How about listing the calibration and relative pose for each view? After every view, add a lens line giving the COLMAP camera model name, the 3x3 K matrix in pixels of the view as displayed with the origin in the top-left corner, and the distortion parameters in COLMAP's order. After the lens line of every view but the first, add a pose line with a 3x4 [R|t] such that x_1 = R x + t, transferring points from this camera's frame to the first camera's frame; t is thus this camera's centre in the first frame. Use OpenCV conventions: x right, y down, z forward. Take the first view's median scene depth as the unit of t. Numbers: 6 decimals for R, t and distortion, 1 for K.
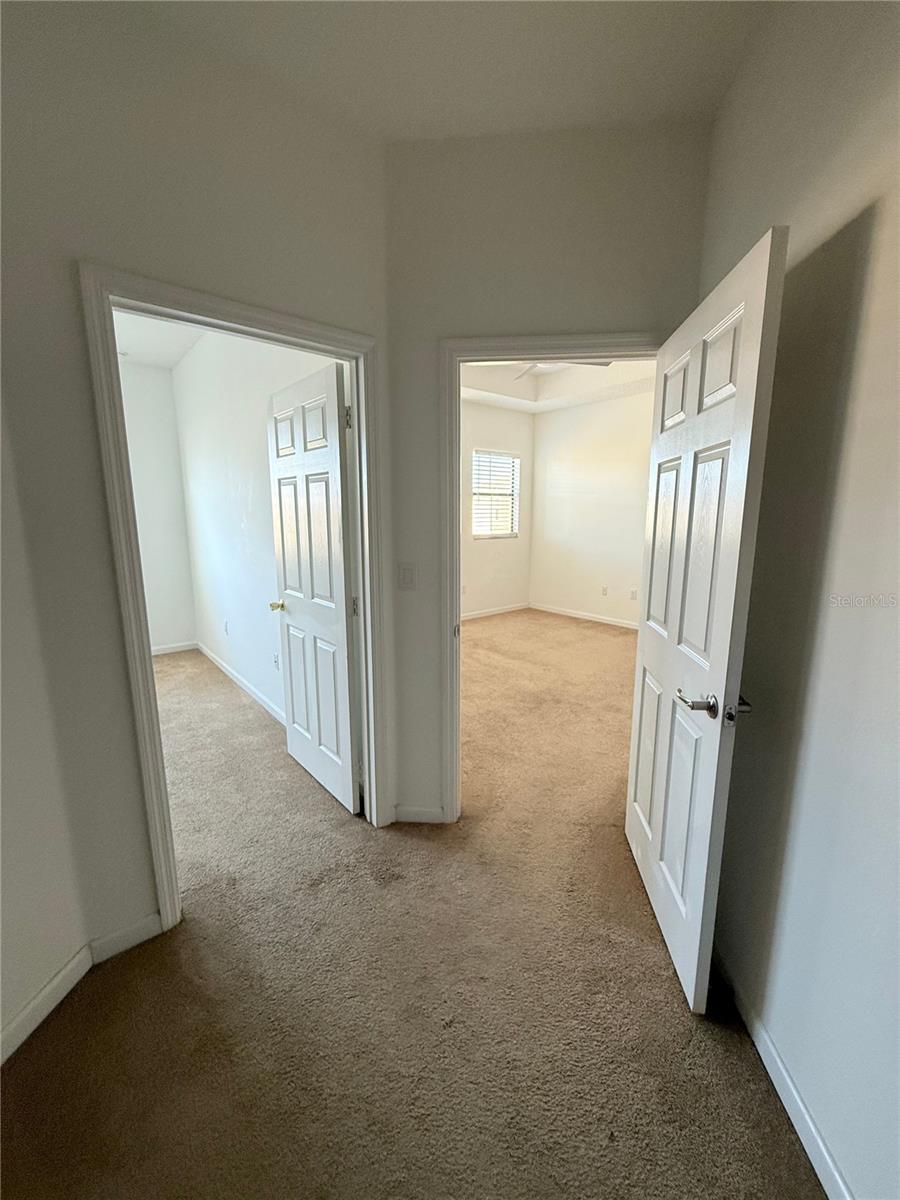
lens RADIAL K [[480.3, 0, 450.0], [0, 480.3, 600.0], [0, 0, 1]] dist [0.001832, -0.000377]
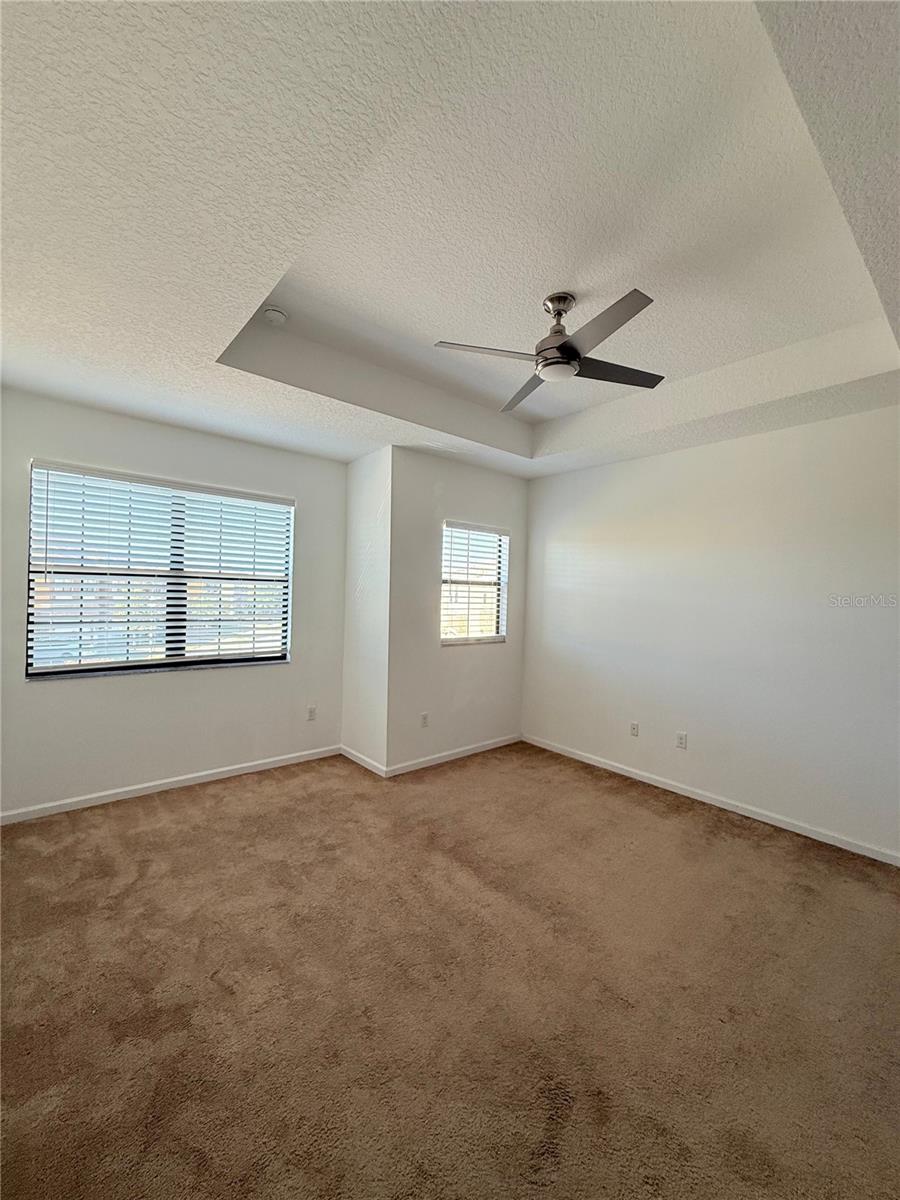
lens RADIAL K [[480.3, 0, 450.0], [0, 480.3, 600.0], [0, 0, 1]] dist [0.001832, -0.000377]
pose [[0.999414, 0.027569, 0.020272, 0.045755], [-0.023823, 0.985807, -0.166186, -0.077770], [-0.024566, 0.165606, 0.985886, 0.311196]]
